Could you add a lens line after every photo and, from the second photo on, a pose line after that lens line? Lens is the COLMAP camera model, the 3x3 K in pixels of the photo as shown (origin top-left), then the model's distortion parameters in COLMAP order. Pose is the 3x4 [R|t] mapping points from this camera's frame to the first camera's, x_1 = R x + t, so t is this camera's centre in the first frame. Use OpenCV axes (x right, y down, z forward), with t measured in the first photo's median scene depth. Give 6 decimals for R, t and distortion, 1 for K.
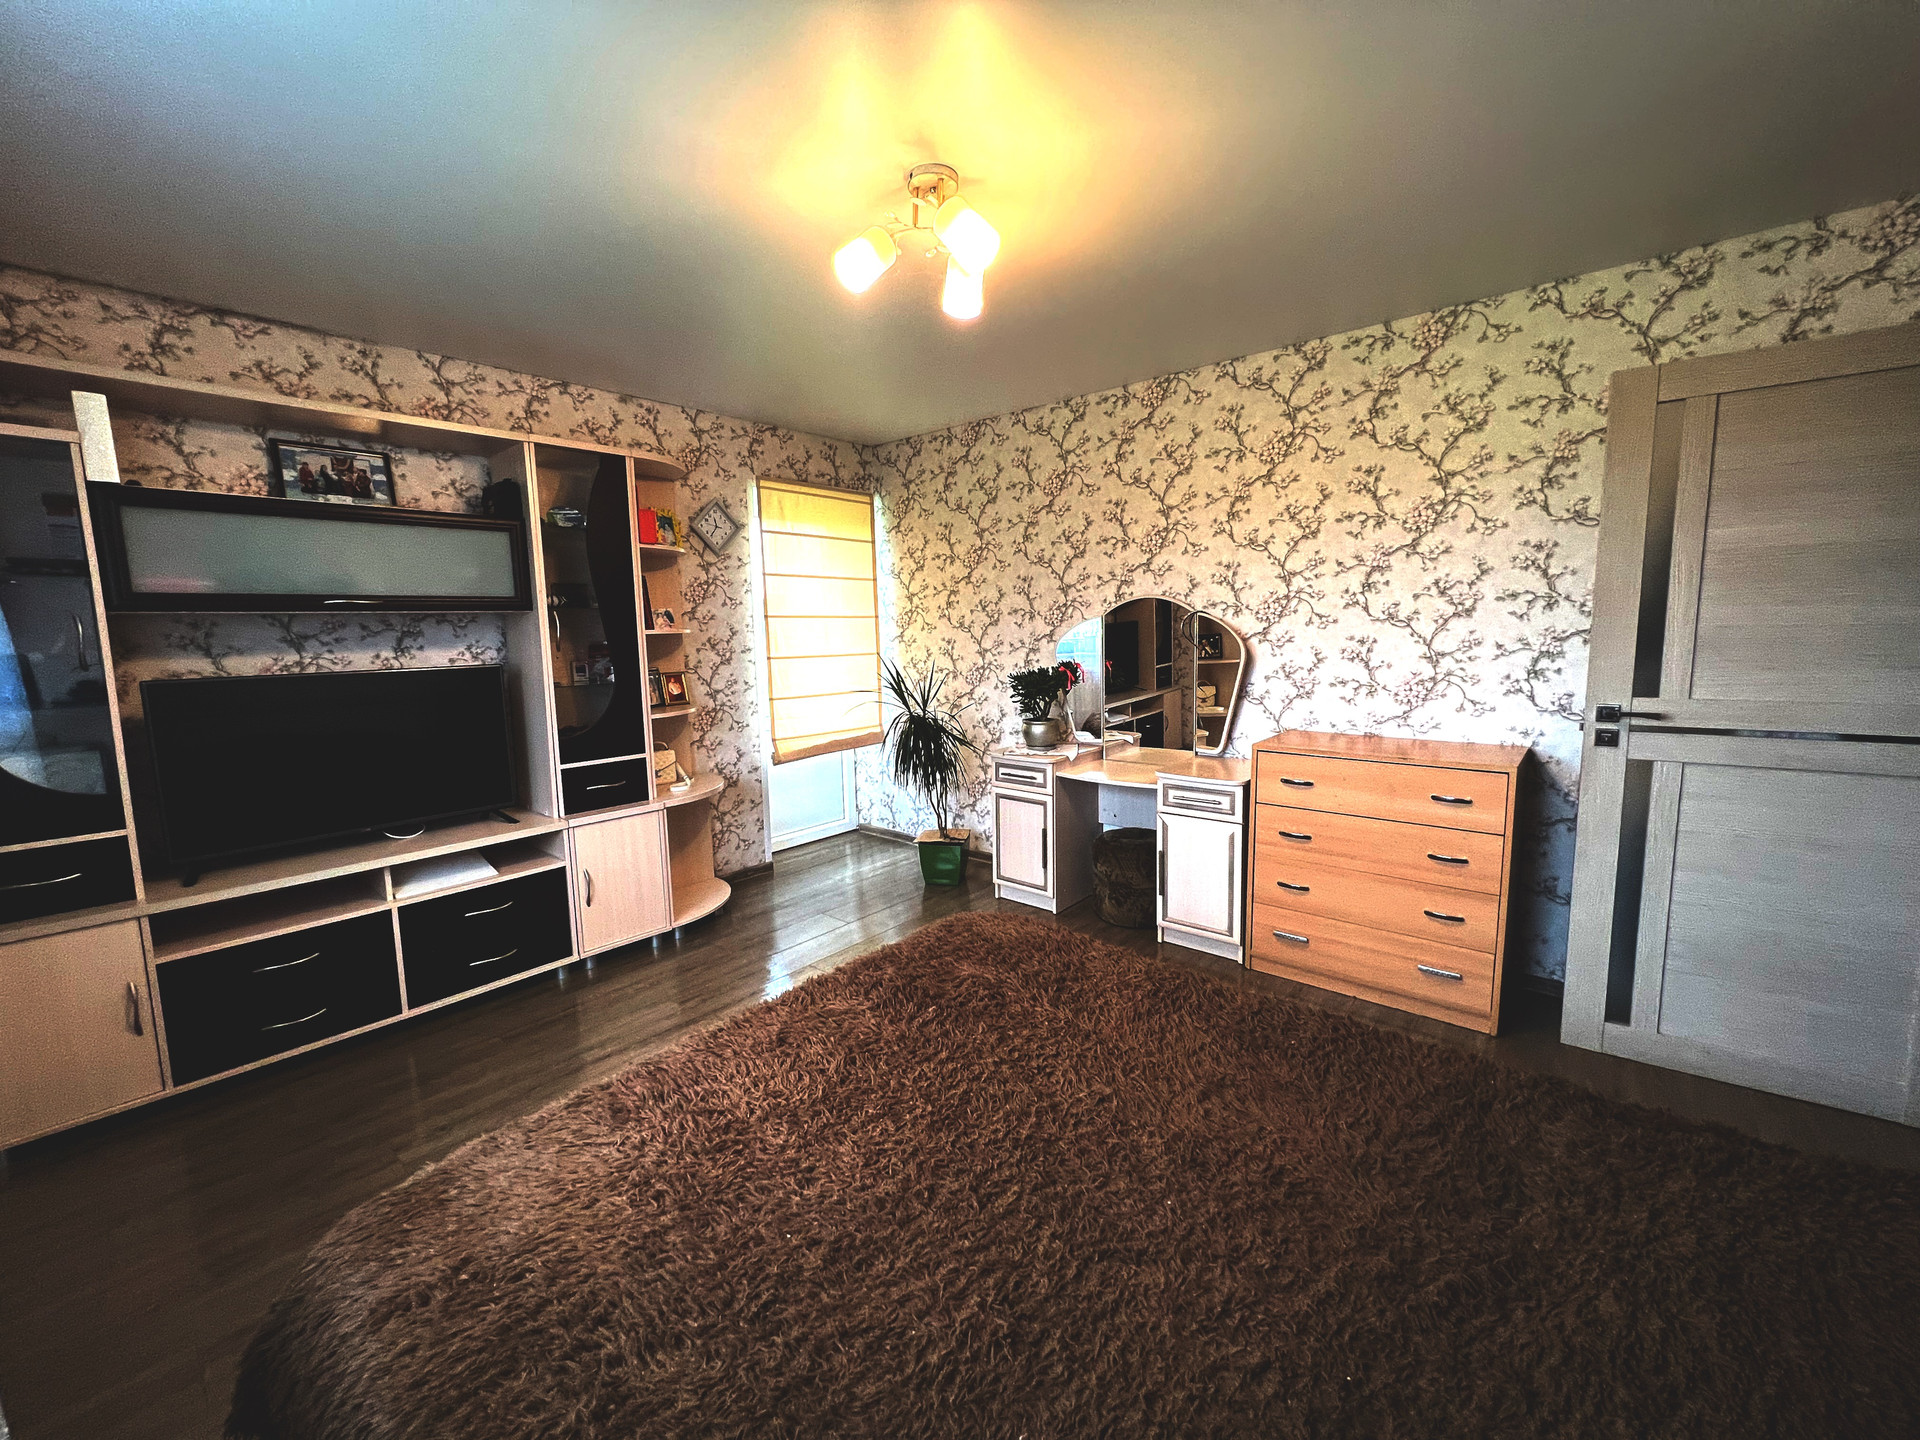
lens RADIAL K [[763.3, 0, 964.3], [0, 763.3, 715.9], [0, 0, 1]] dist [-0.002903, -0.000230]
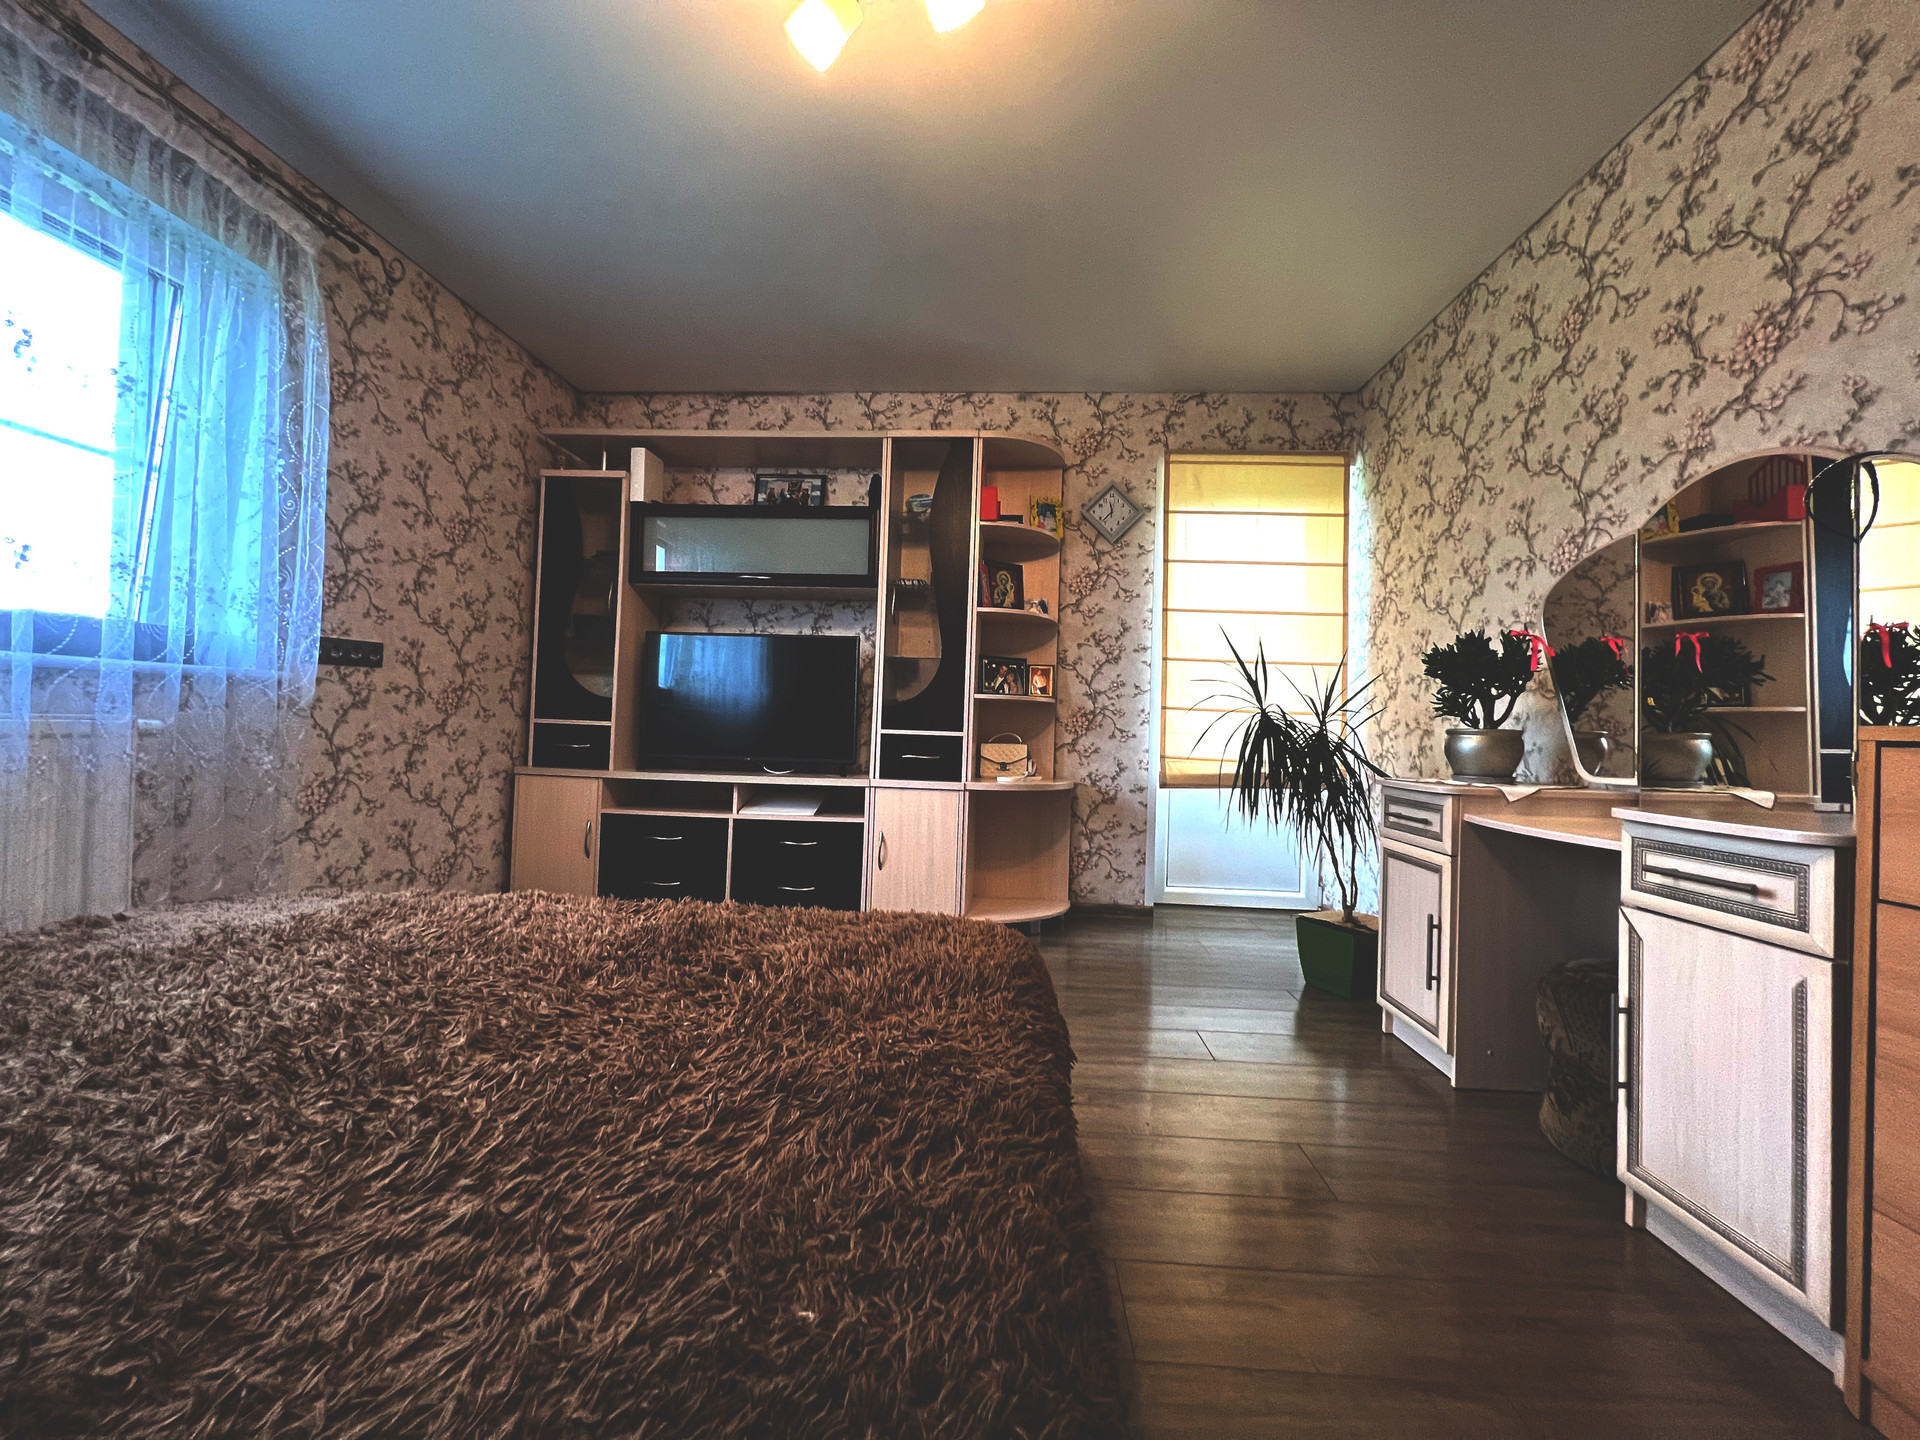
lens RADIAL K [[763.3, 0, 959.0], [0, 763.3, 718.5], [0, 0, 1]] dist [-0.002903, -0.000230]
pose [[0.603121, 0.028725, -0.797132, 0.310236], [-0.138153, 0.988010, -0.068925, 0.087450], [0.785595, 0.151697, 0.599858, 0.360962]]
